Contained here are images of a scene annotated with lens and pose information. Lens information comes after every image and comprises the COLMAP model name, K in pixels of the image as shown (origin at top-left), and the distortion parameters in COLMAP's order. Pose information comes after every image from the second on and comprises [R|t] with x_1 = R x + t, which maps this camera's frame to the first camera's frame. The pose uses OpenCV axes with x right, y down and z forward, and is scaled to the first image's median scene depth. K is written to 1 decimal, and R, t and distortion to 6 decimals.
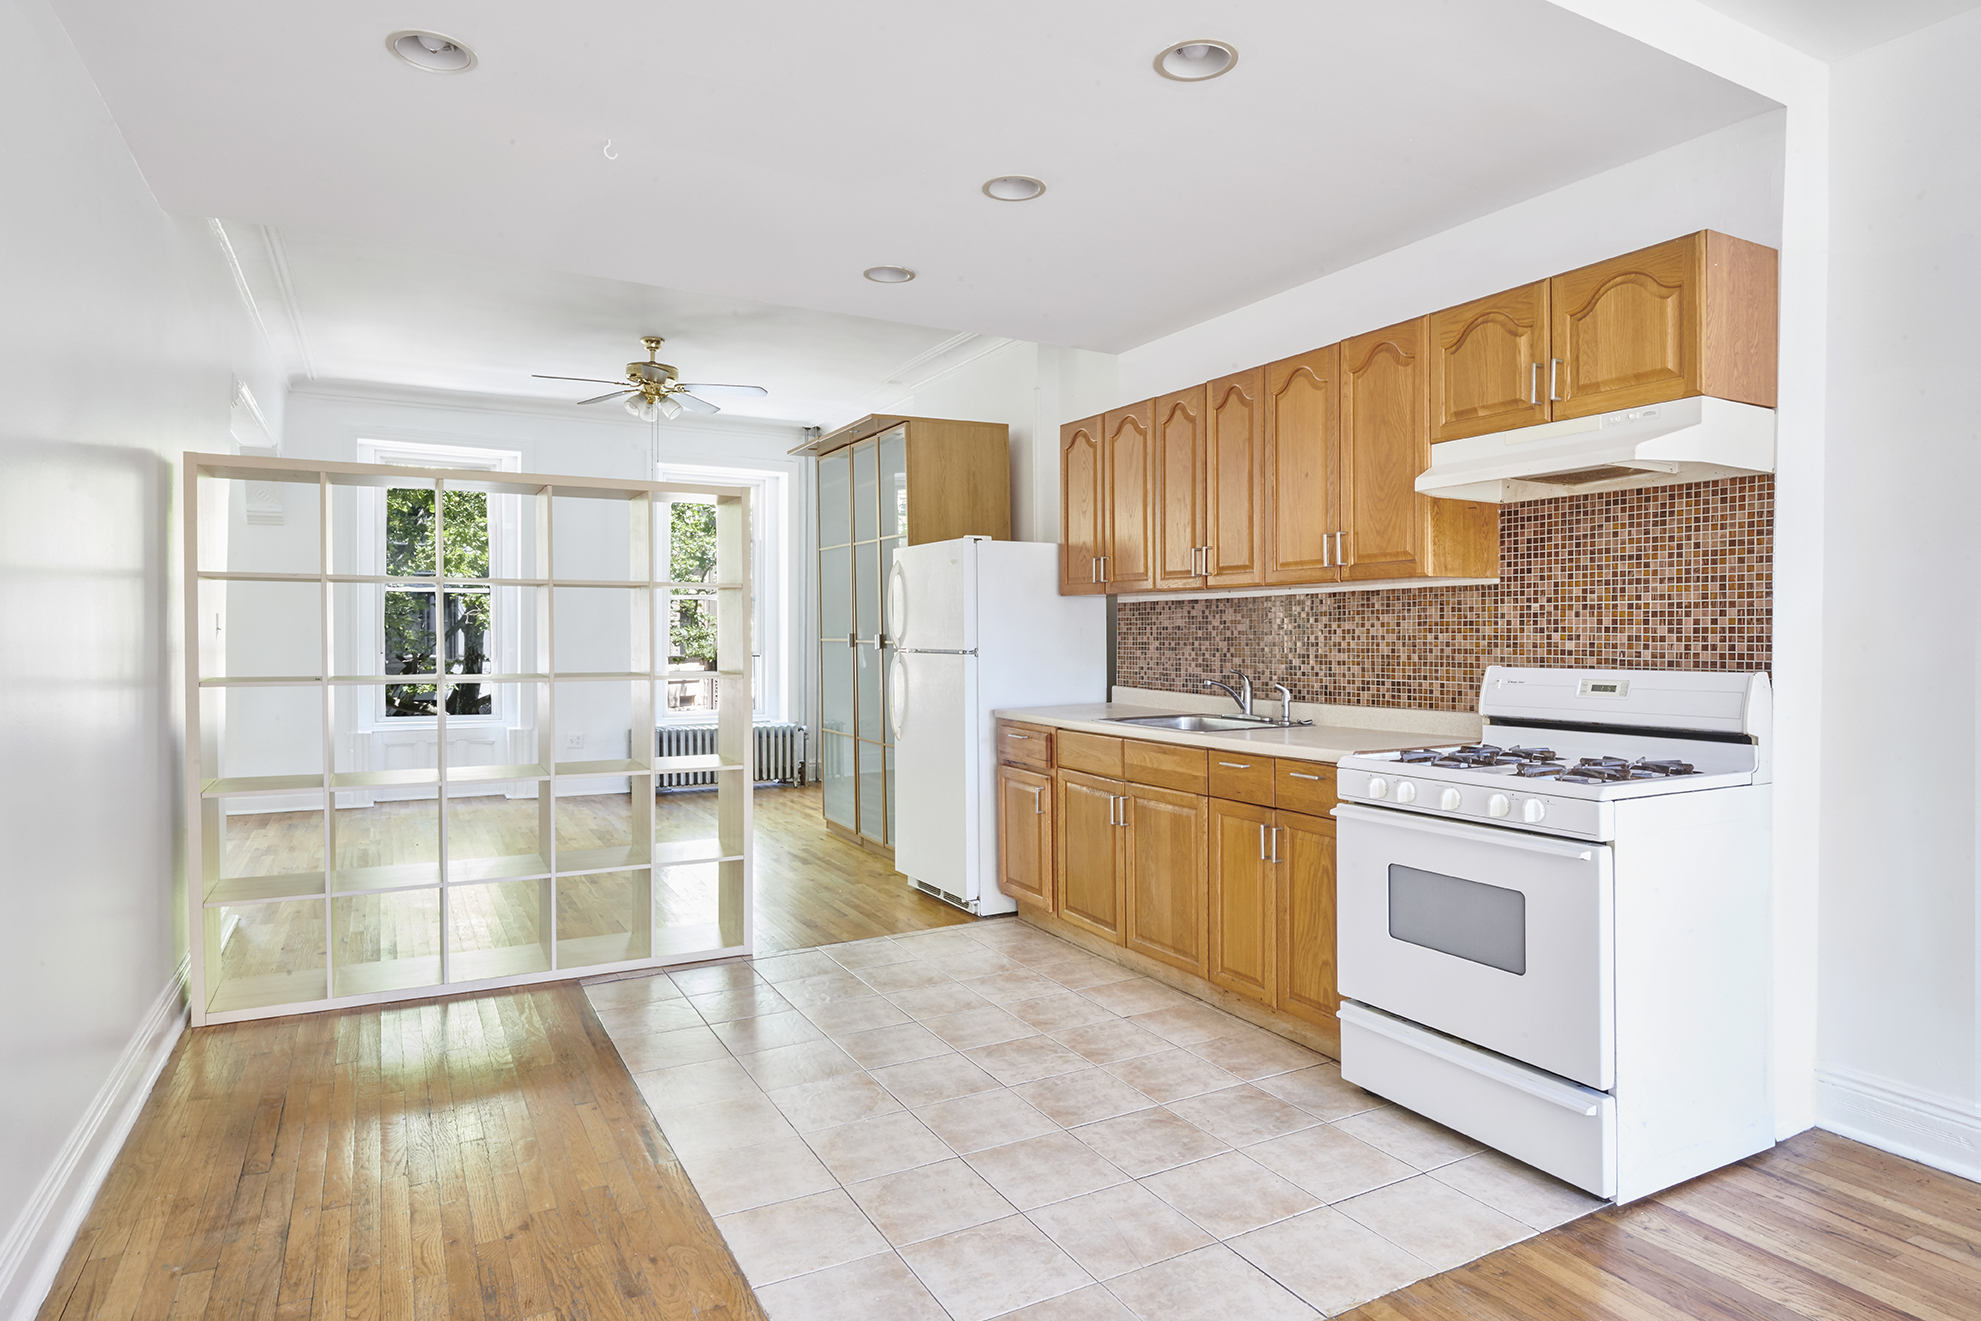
lens RADIAL K [[1106.9, 0, 990.5], [0, 1106.9, 660.5], [0, 0, 1]] dist [-0.000894, -0.000257]
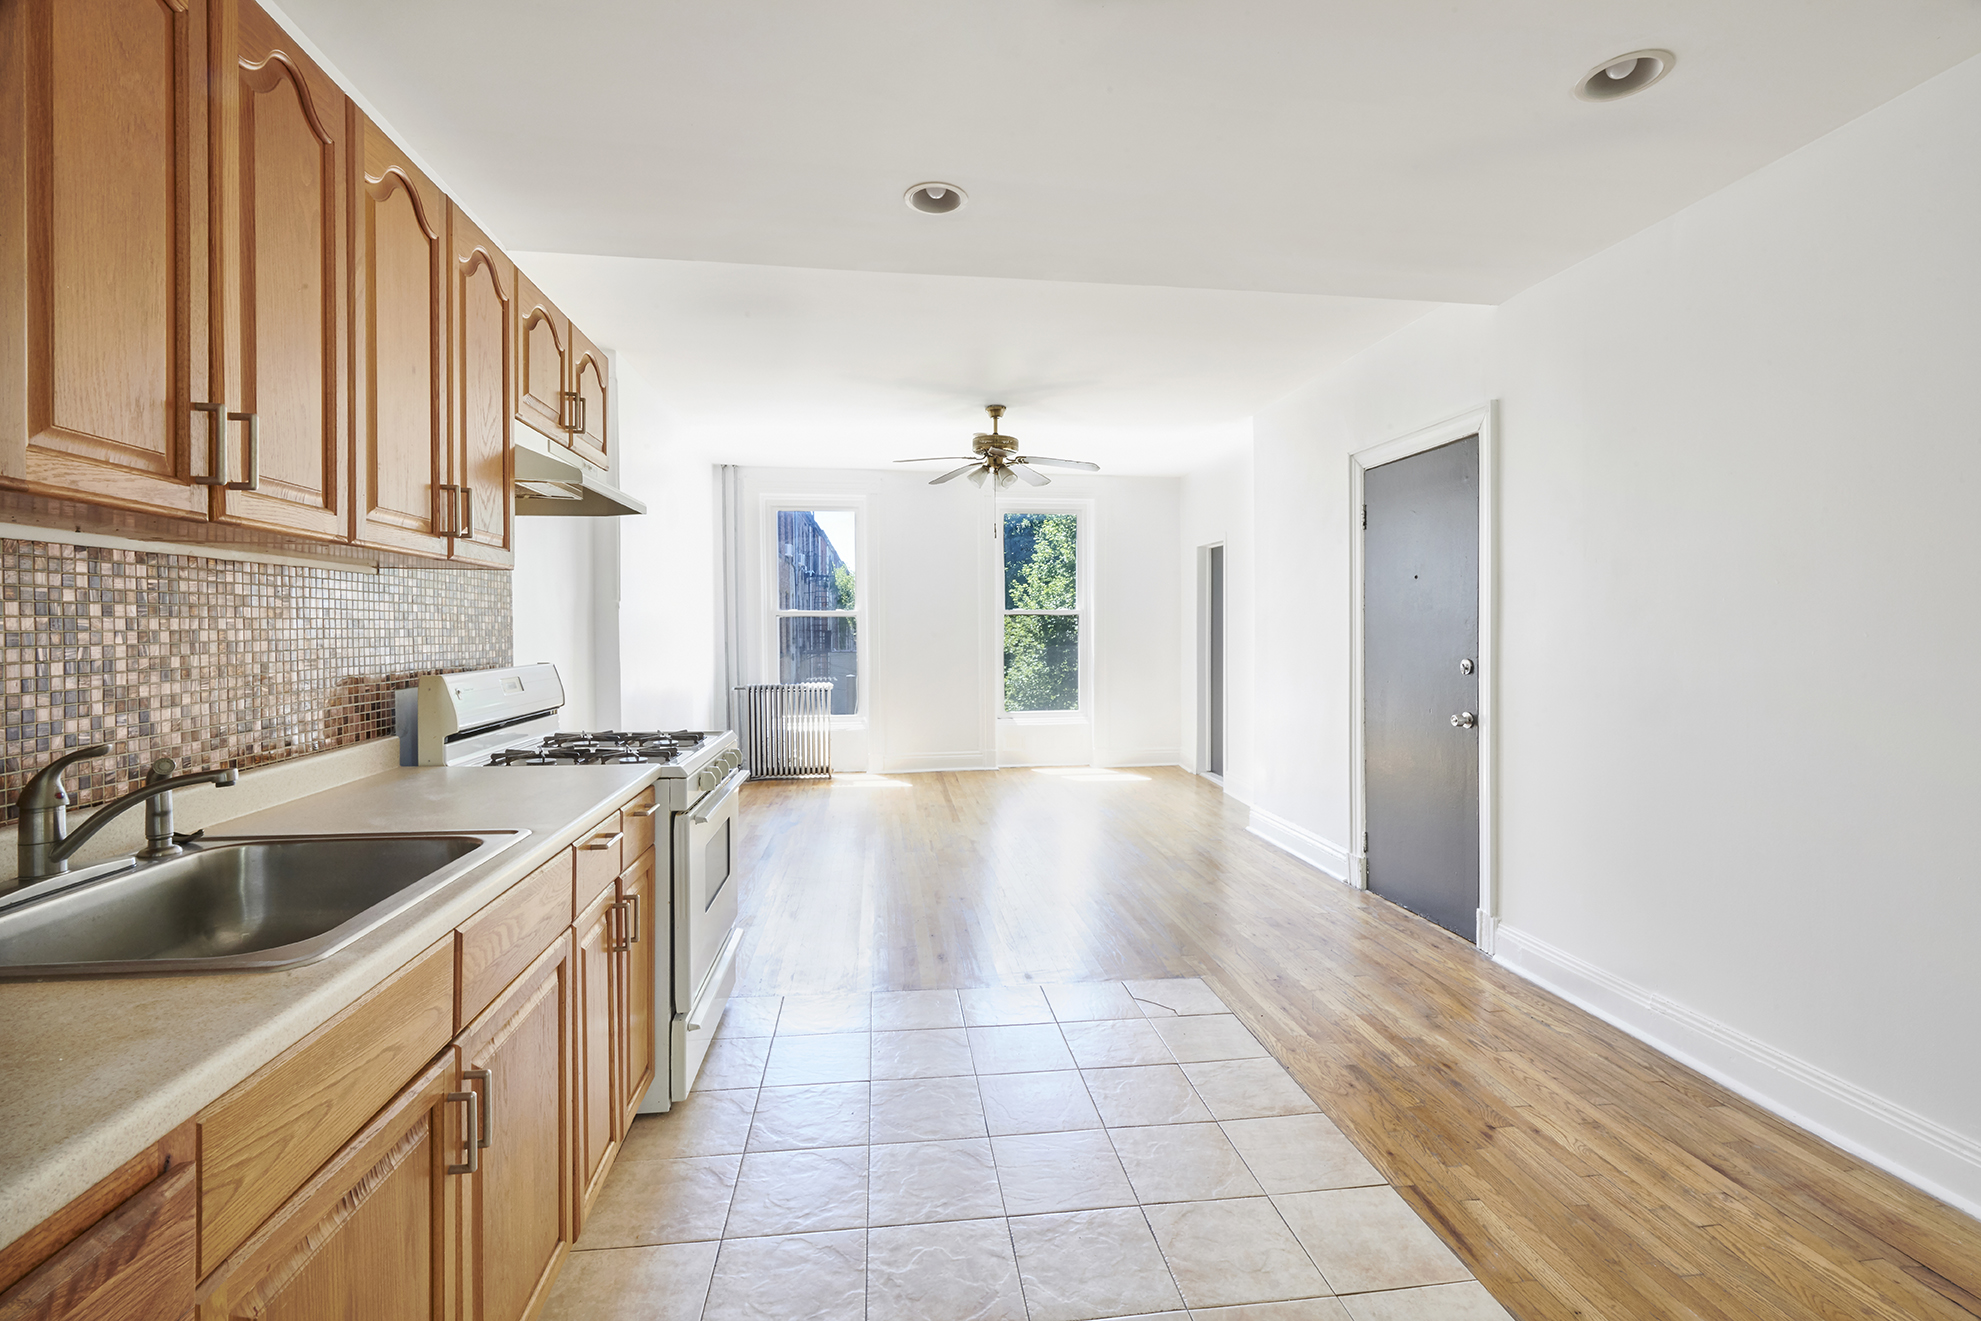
lens RADIAL K [[876.5, 0, 992.2], [0, 876.5, 633.9], [0, 0, 1]] dist [-0.000232, 0.000026]
pose [[-0.932420, -0.004994, 0.361341, -0.144676], [0.005337, 0.999605, 0.027588, -0.033361], [-0.361336, 0.027652, -0.932026, 1.143797]]
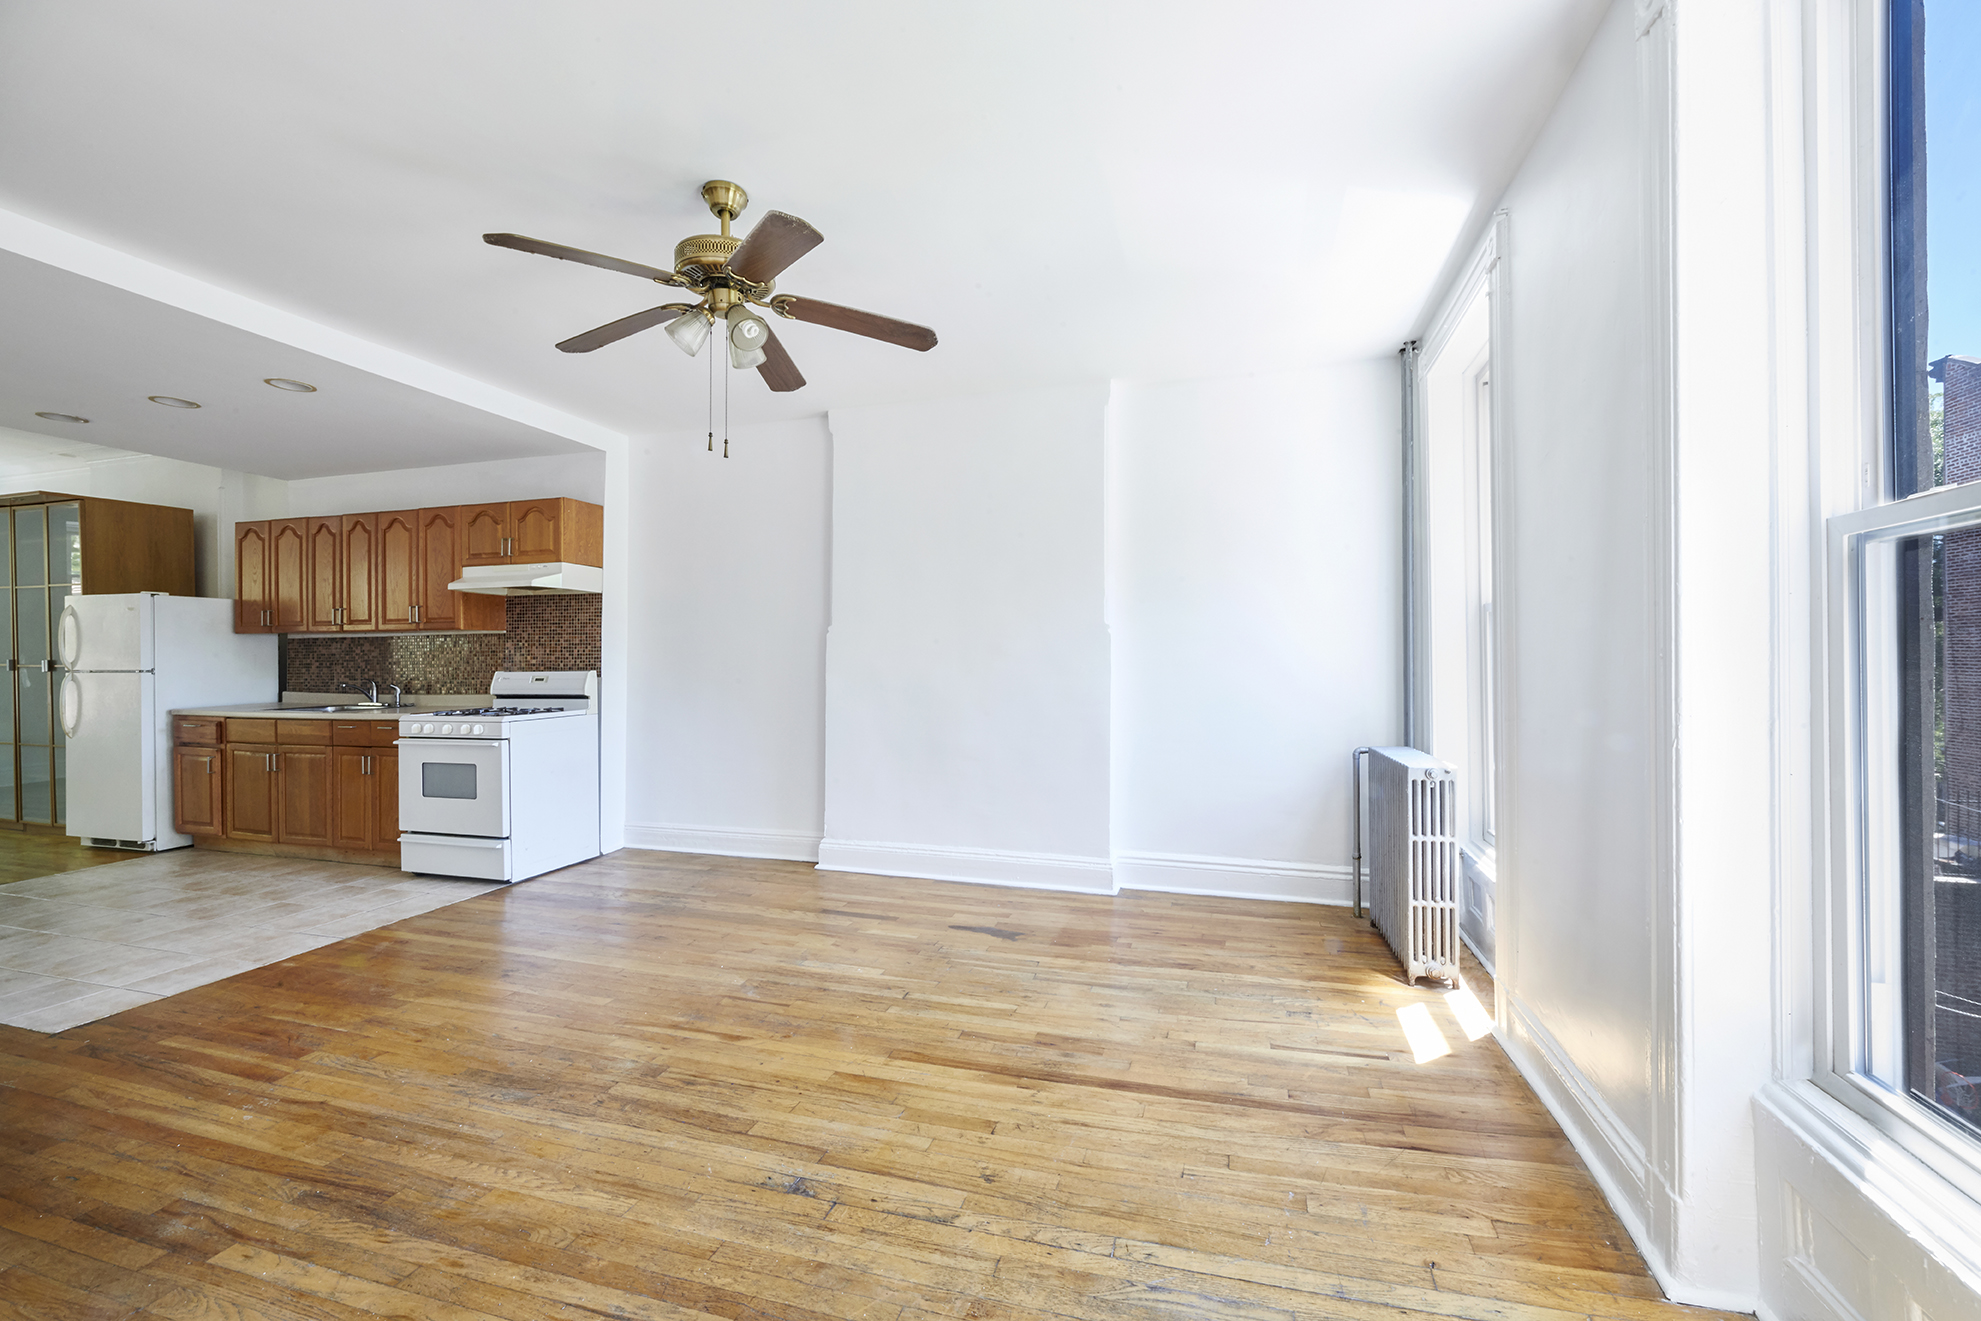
lens RADIAL K [[786.3, 0, 999.3], [0, 786.3, 651.0], [0, 0, 1]] dist [0.002047, 0.000434]
pose [[0.708003, -0.000006, 0.706210, 0.050649], [0.023404, 0.999451, -0.023455, 0.019230], [-0.705822, 0.033134, 0.707614, -0.627438]]
